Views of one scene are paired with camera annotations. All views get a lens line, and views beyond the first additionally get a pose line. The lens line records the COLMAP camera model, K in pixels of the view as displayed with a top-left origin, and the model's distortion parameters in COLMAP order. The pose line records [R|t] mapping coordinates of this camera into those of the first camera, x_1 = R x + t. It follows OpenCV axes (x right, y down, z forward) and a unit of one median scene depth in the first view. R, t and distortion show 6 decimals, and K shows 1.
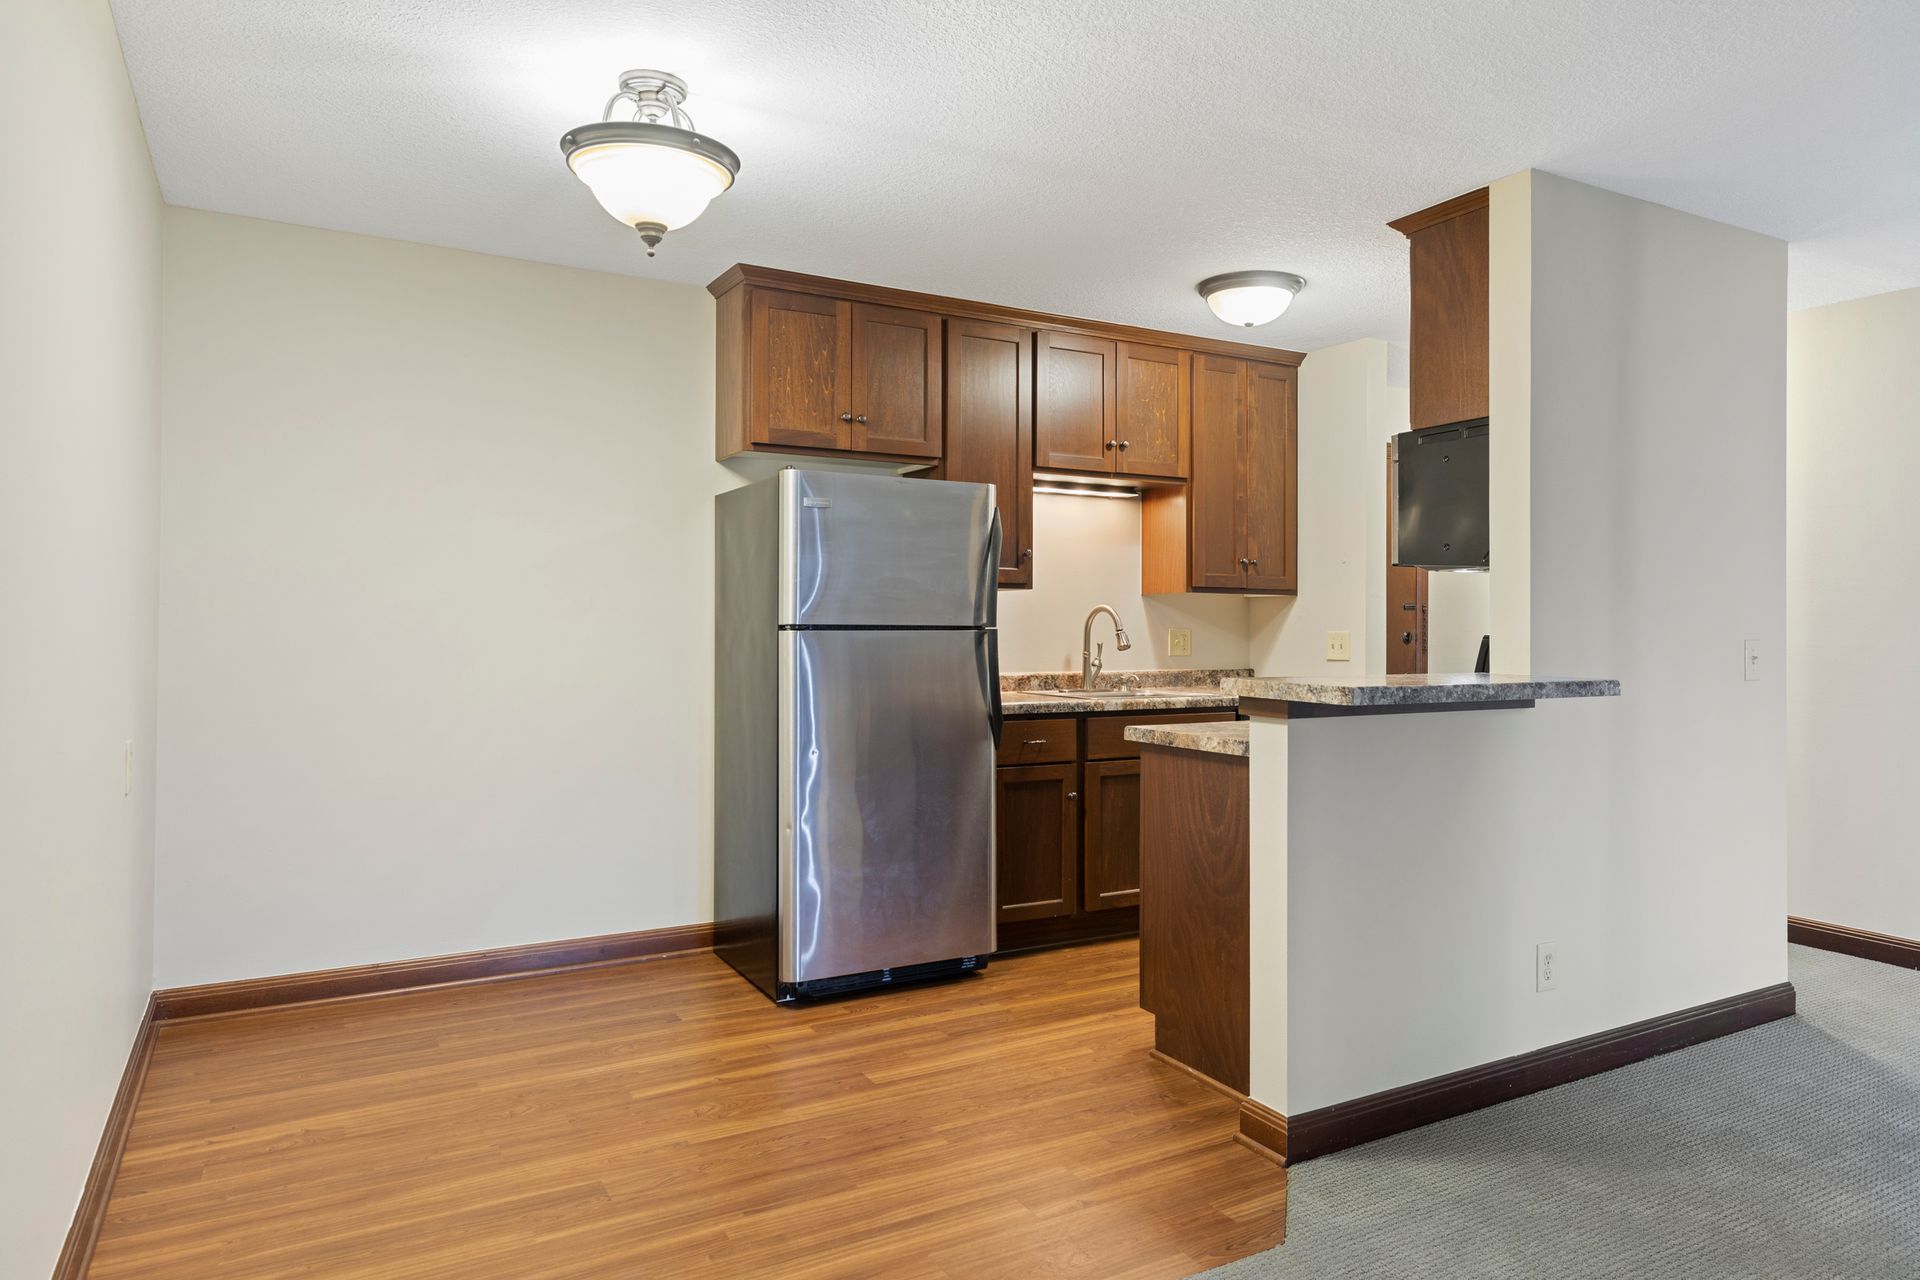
lens RADIAL K [[1199.1, 0, 987.6], [0, 1199.1, 613.4], [0, 0, 1]] dist [0.006545, 0.001446]
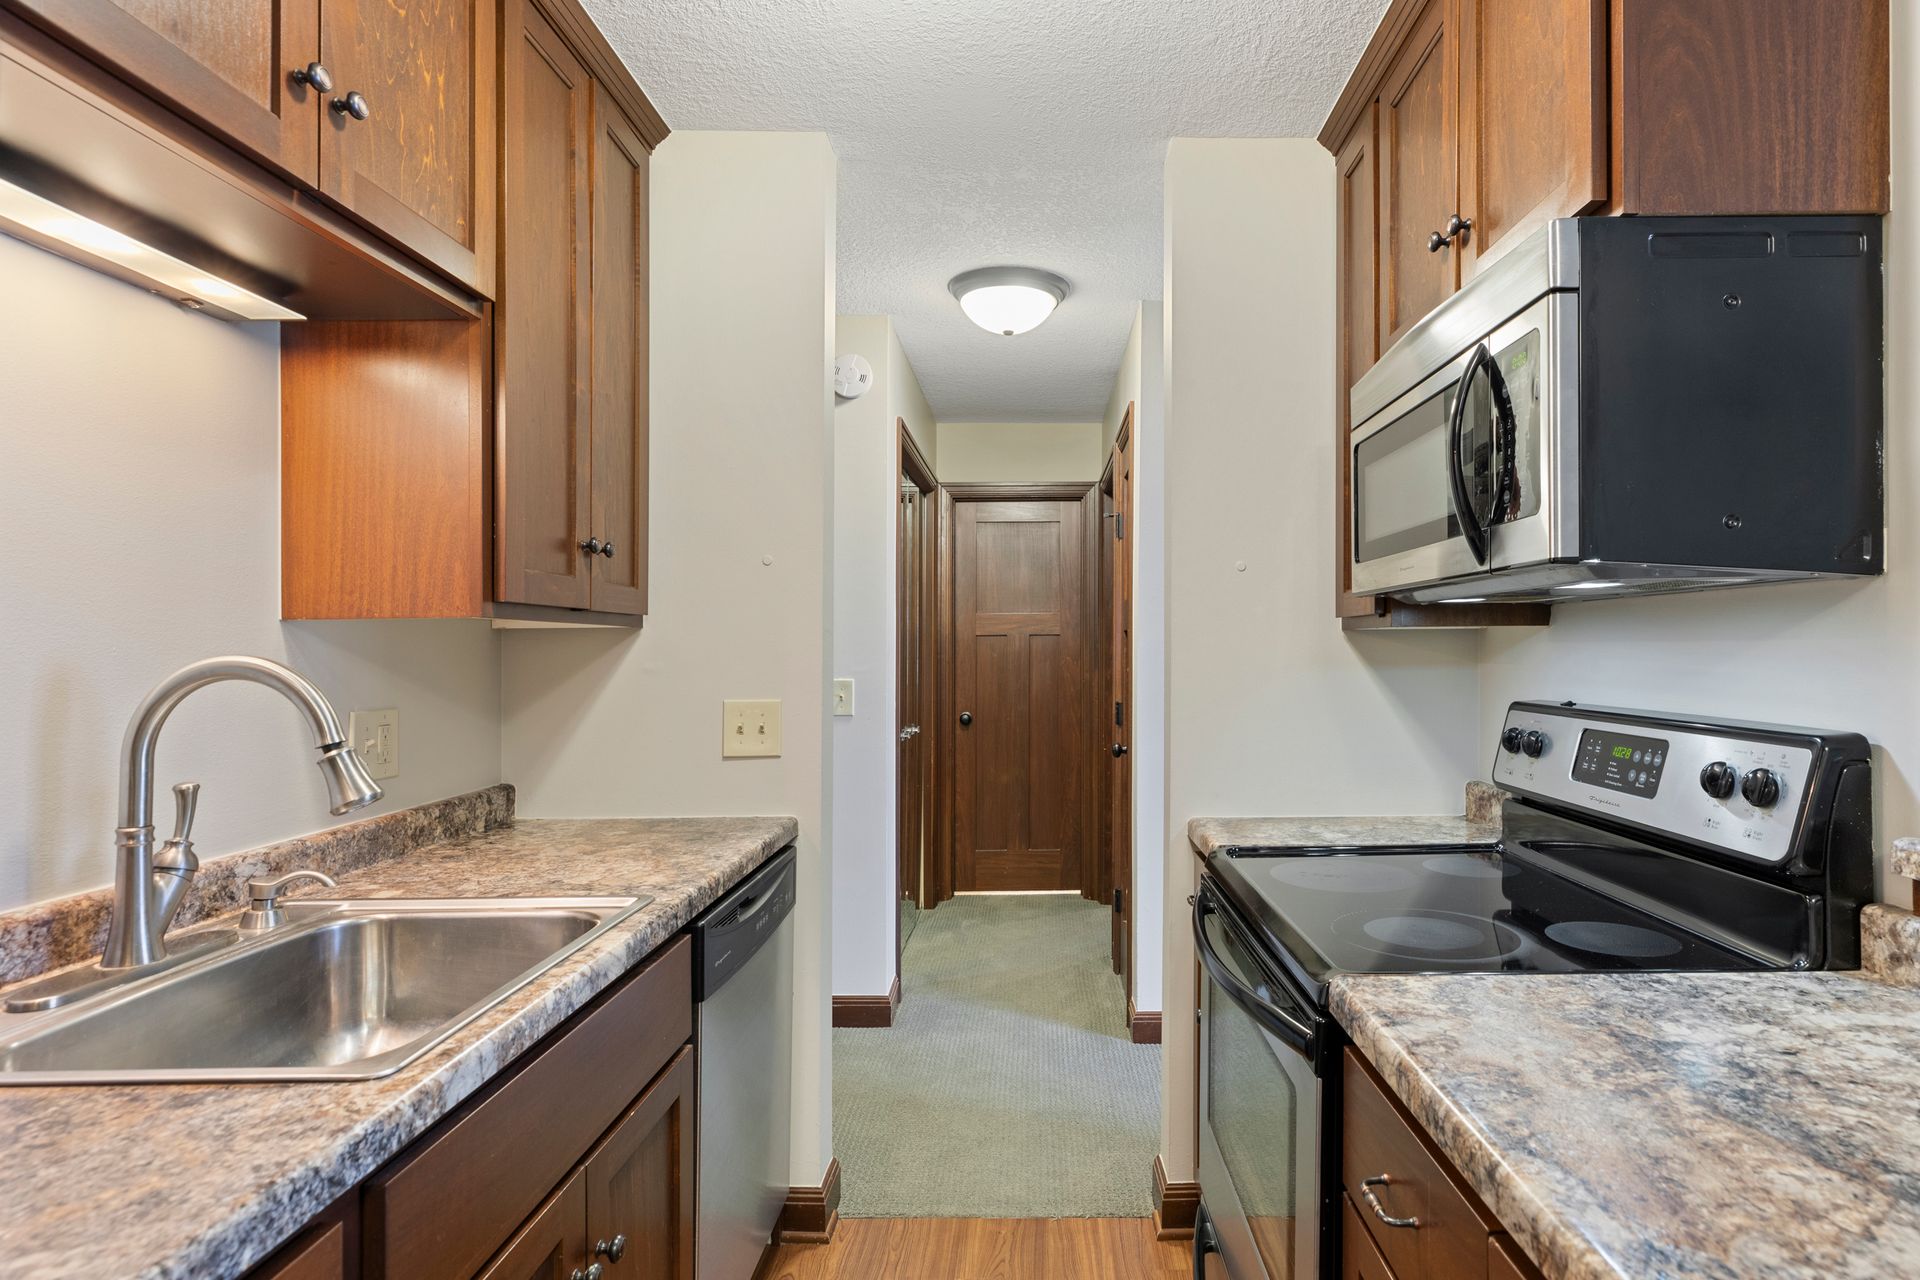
lens RADIAL K [[1003.2, 0, 1037.7], [0, 1003.2, 639.5], [0, 0, 1]] dist [0.027420, -0.013537]
pose [[0.501754, 0.000785, 0.865010, -0.020231], [-0.003332, 0.999994, 0.001025, -0.015037], [-0.865004, -0.003397, 0.501754, 0.904487]]
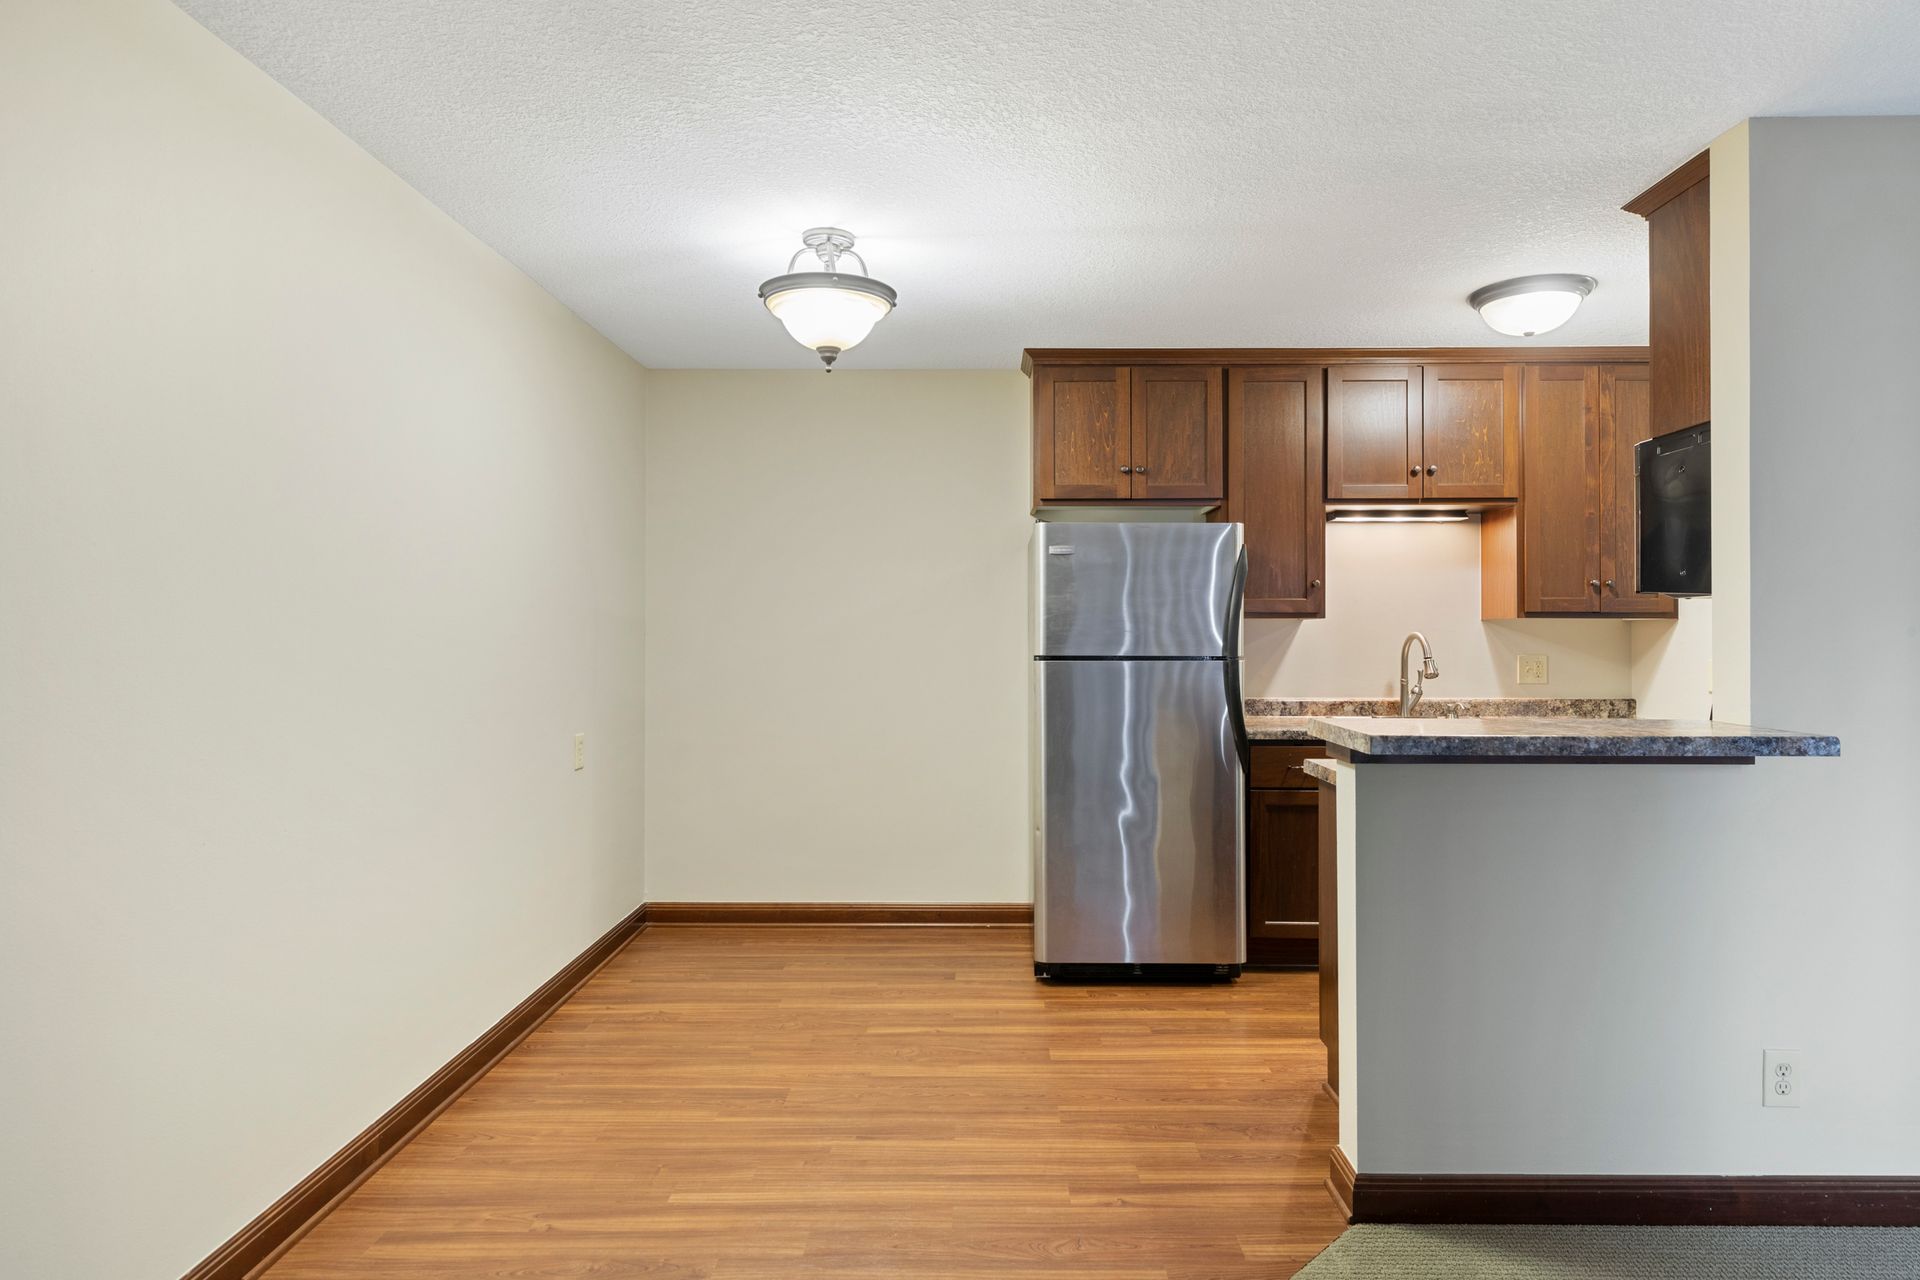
lens RADIAL K [[1069.6, 0, 982.5], [0, 1069.6, 629.1], [0, 0, 1]] dist [0.005248, 0.000485]
pose [[0.862469, -0.007334, -0.506057, 0.296978], [0.008763, 0.999962, 0.000444, -0.016536], [0.506034, -0.004817, 0.862500, 0.069515]]
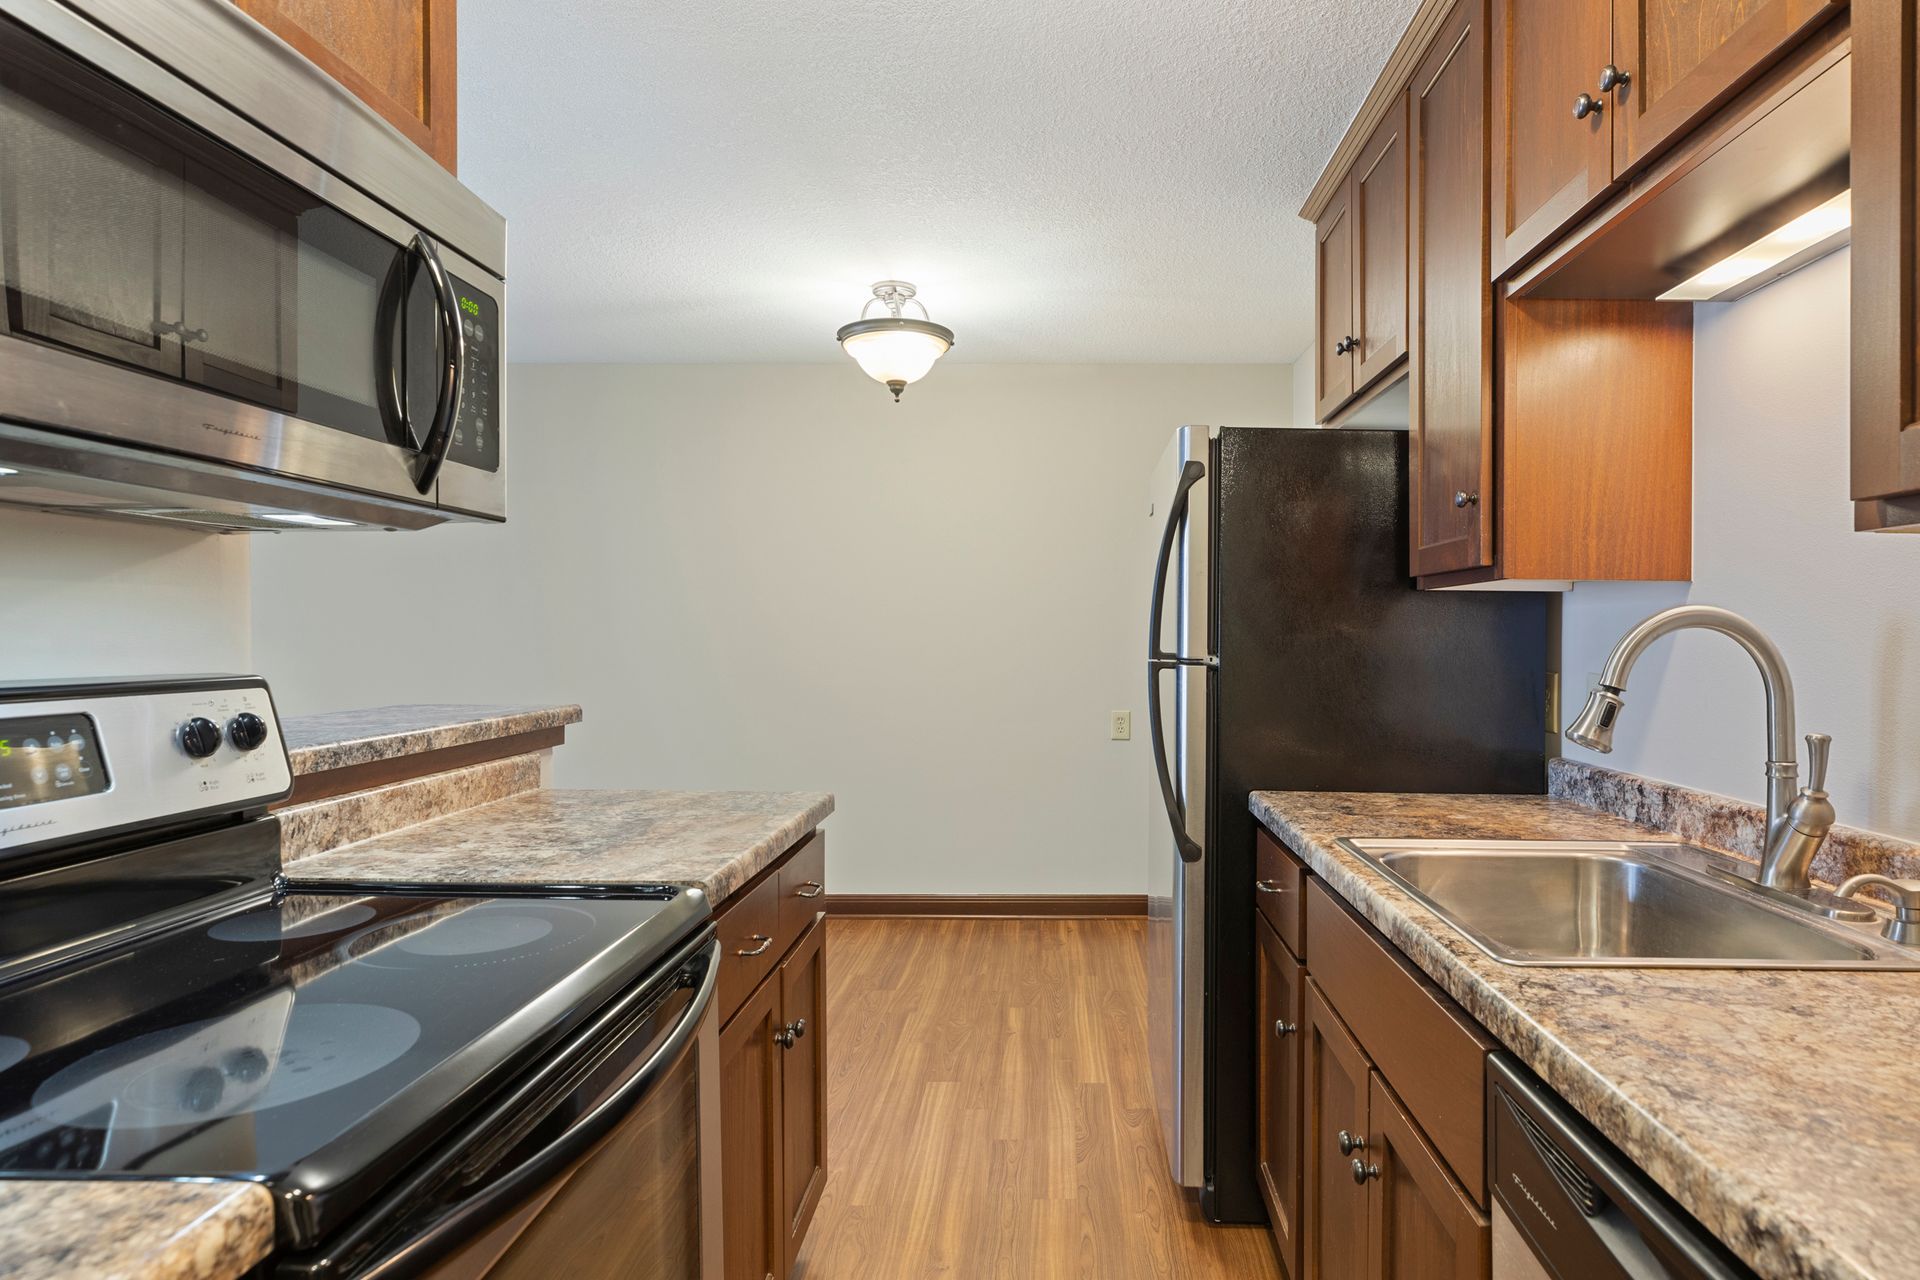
lens RADIAL K [[1060.4, 0, 1043.6], [0, 1060.4, 645.7], [0, 0, 1]] dist [0.001401, 0.000203]
pose [[-0.517817, 0.002714, -0.855487, 0.523166], [0.000517, 0.999996, 0.002859, 0.003265], [0.855491, 0.001039, -0.517817, 1.259394]]
